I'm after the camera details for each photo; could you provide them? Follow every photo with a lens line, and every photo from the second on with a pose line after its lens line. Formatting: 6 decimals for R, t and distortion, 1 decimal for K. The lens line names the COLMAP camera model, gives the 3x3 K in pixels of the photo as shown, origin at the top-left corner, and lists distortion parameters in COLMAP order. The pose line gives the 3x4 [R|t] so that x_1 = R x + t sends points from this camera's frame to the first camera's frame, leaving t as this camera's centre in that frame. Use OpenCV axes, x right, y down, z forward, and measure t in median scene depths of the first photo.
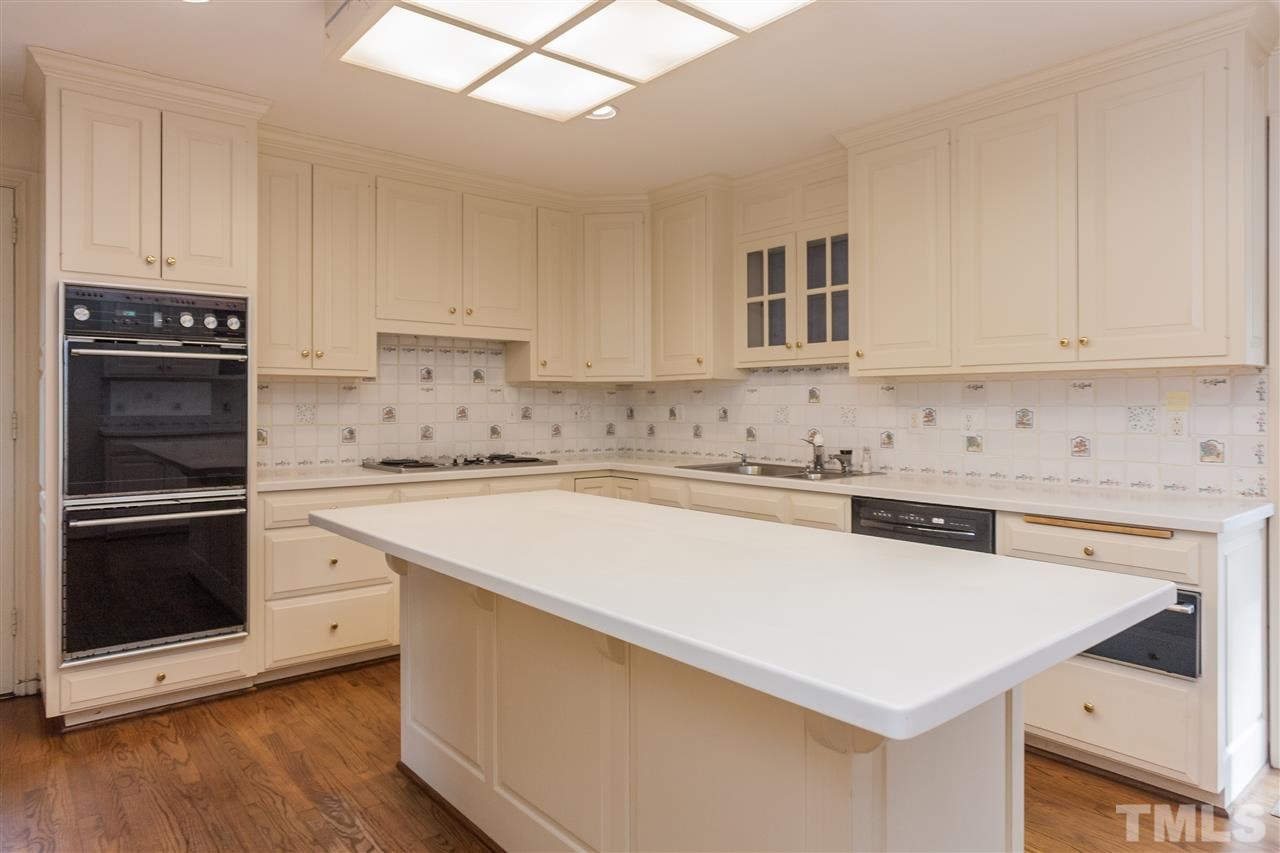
lens RADIAL K [[782.4, 0, 637.1], [0, 782.4, 409.9], [0, 0, 1]] dist [-0.016896, 0.005782]
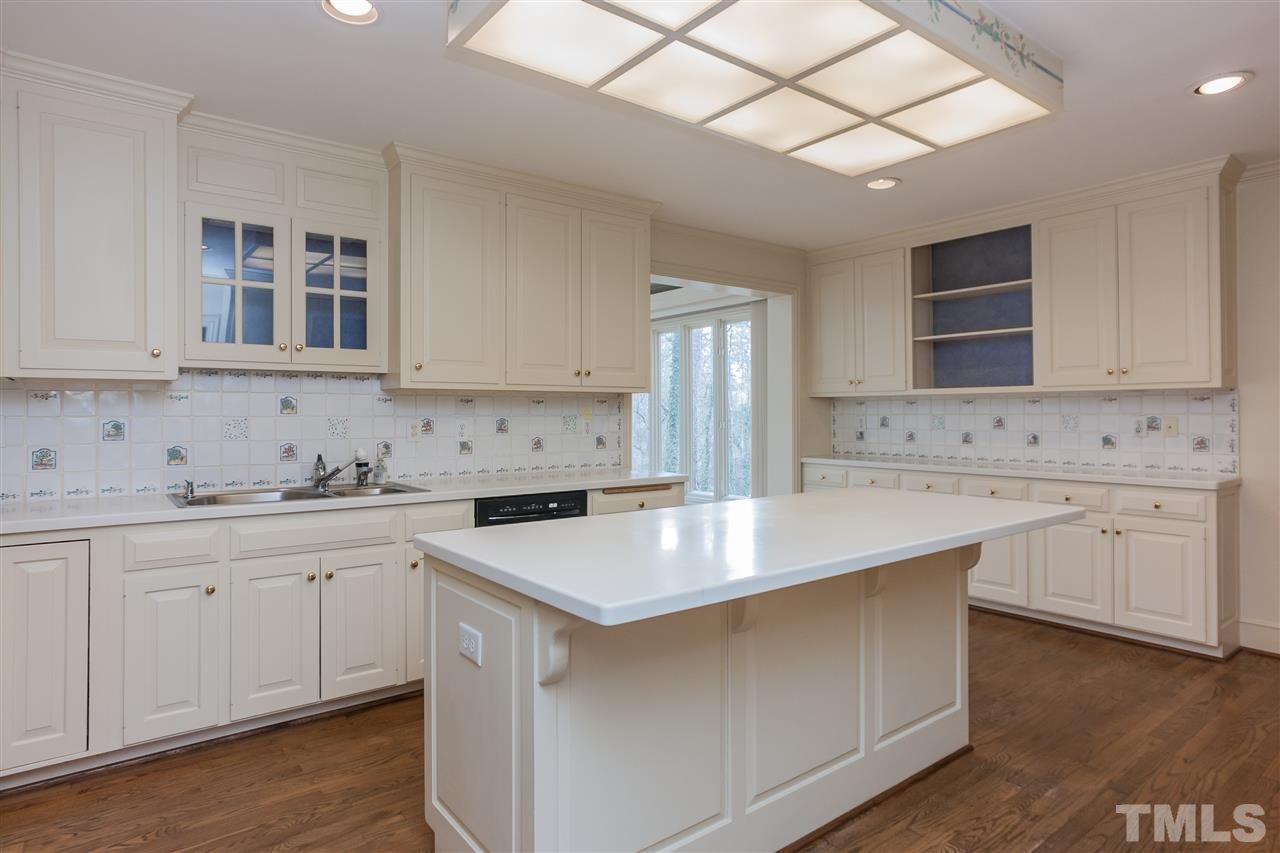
lens RADIAL K [[721.4, 0, 637.2], [0, 721.4, 412.9], [0, 0, 1]] dist [-0.022912, 0.010682]
pose [[0.039023, 0.001506, 0.999237, -0.712857], [0.009122, 0.999957, -0.001864, -0.006005], [-0.999197, 0.009187, 0.039008, 0.726903]]
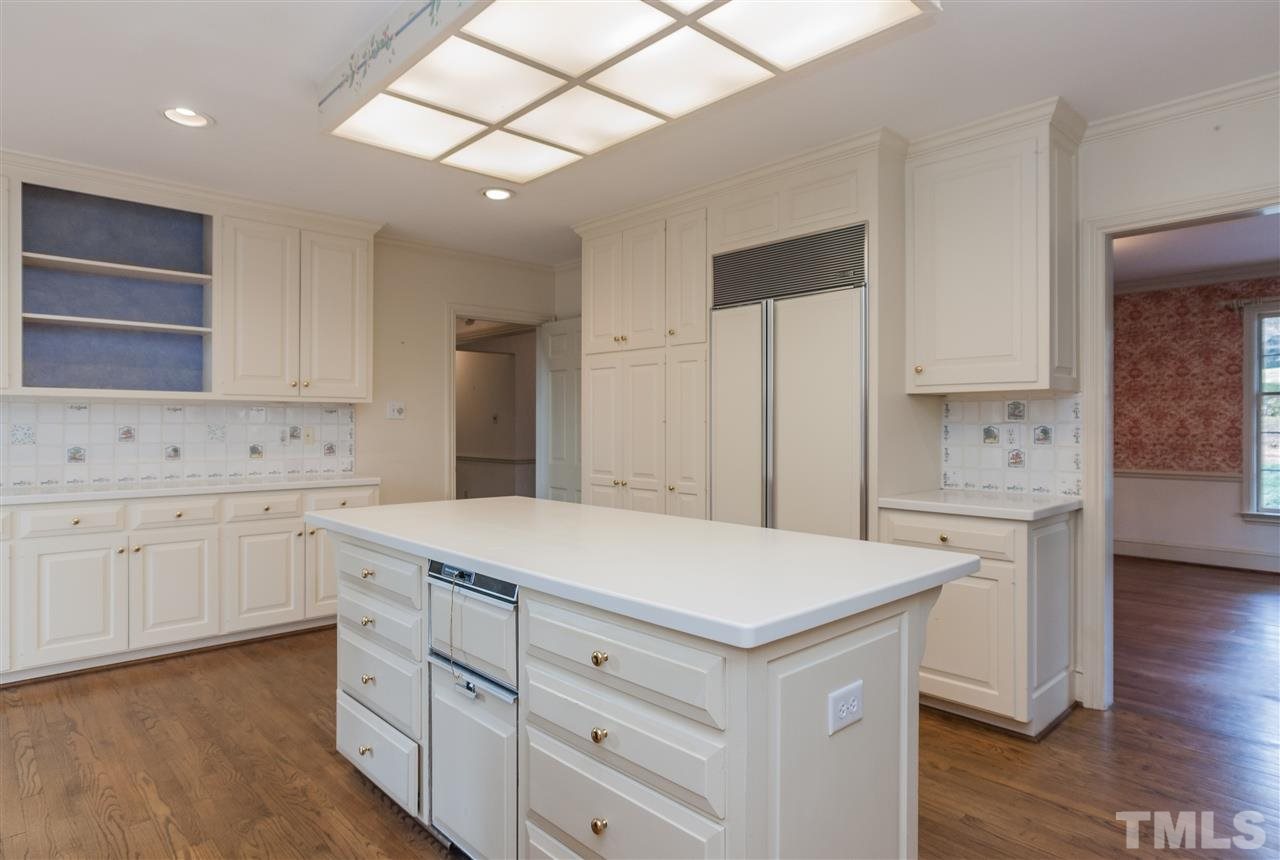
lens RADIAL K [[722.5, 0, 640.9], [0, 722.5, 430.0], [0, 0, 1]] dist [-0.004550, 0.002493]
pose [[-0.997867, -0.000465, -0.065283, -0.021417], [-0.001389, 0.999900, 0.014108, -0.007043], [0.065270, 0.014169, -0.997767, 1.301536]]
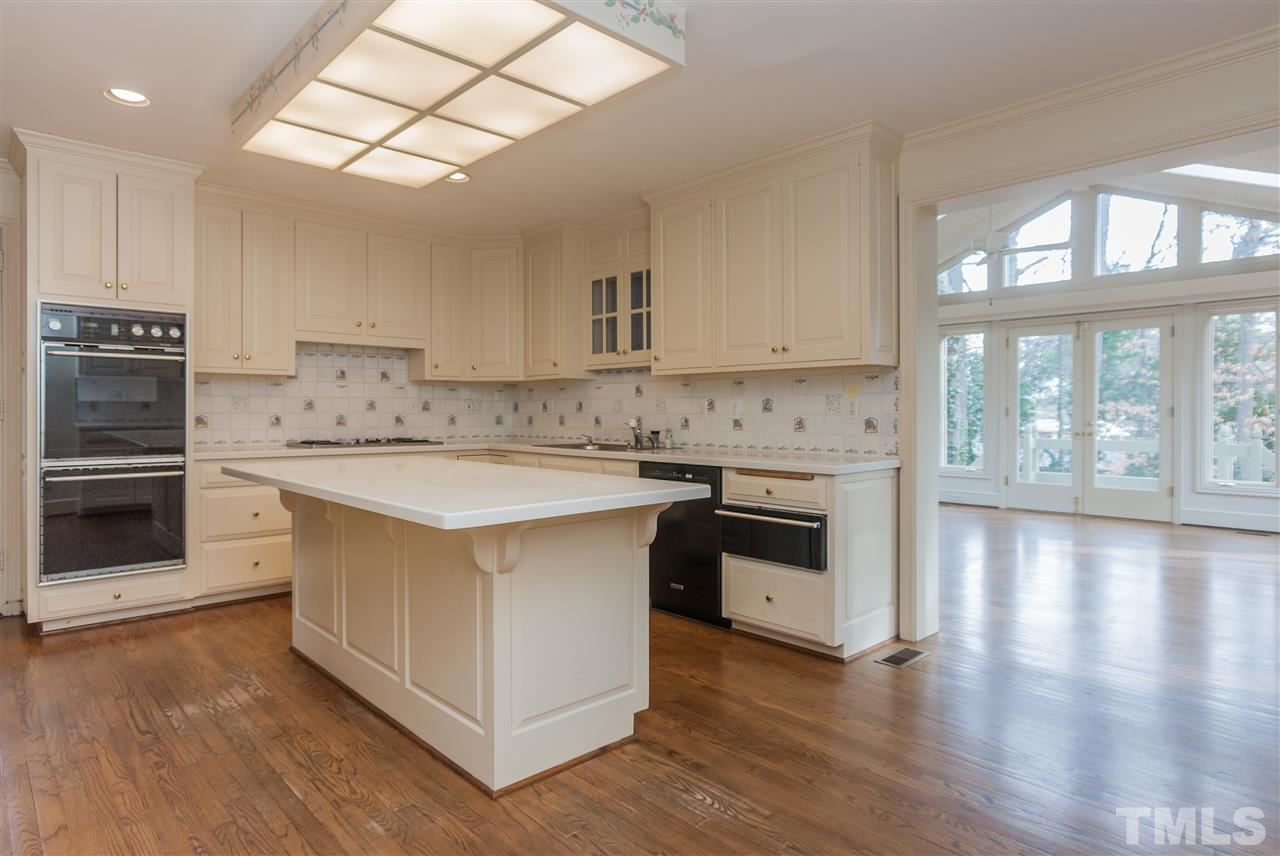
lens RADIAL K [[721.4, 0, 640.6], [0, 721.4, 417.8], [0, 0, 1]] dist [-0.022912, 0.010682]
pose [[0.998172, -0.000528, 0.060435, 0.196540], [0.000385, 0.999997, 0.002382, 0.030455], [-0.060436, -0.002354, 0.998169, -0.260880]]
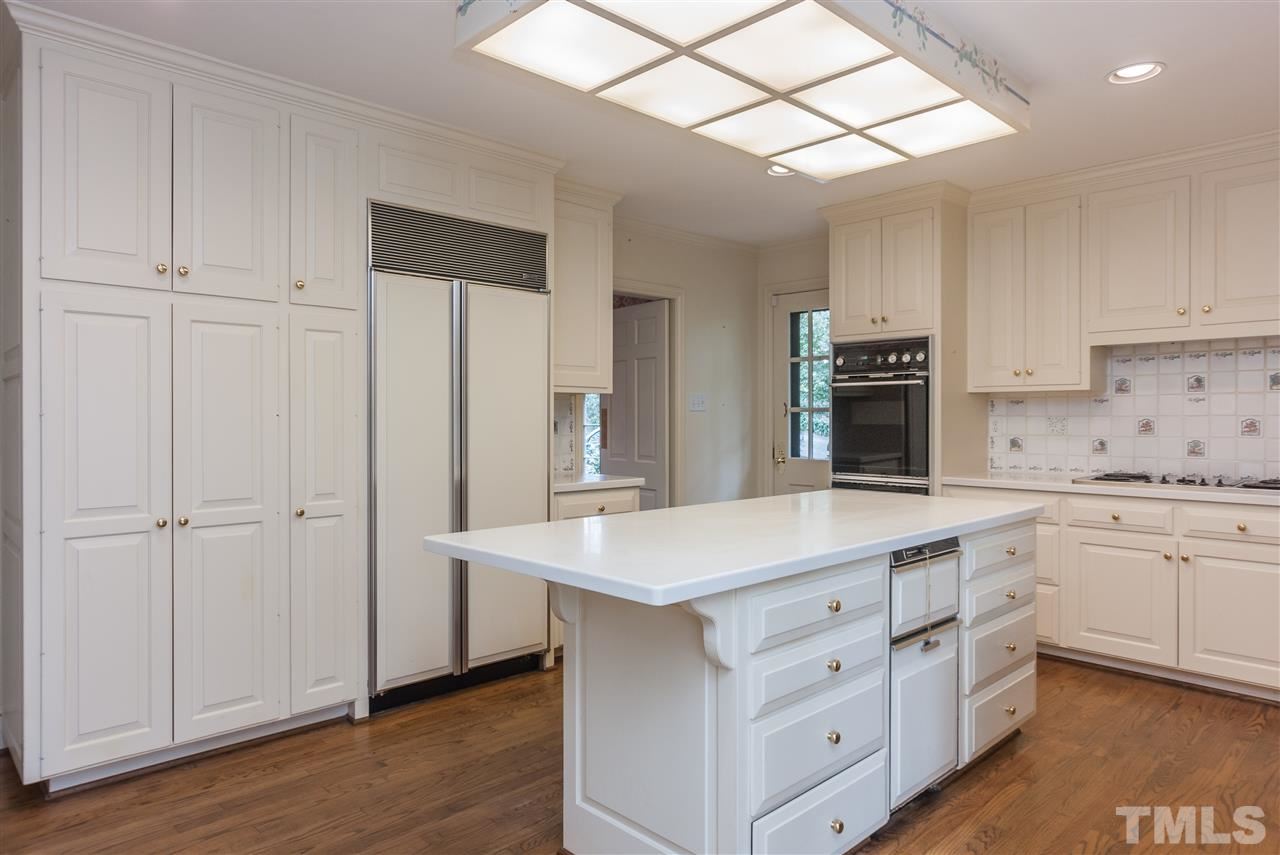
lens RADIAL K [[782.4, 0, 638.0], [0, 782.4, 425.8], [0, 0, 1]] dist [-0.016896, 0.005782]
pose [[0.067262, 0.010002, -0.997685, 0.776810], [-0.004764, 0.999942, 0.009704, -0.002596], [0.997724, 0.004100, 0.067306, 0.409479]]
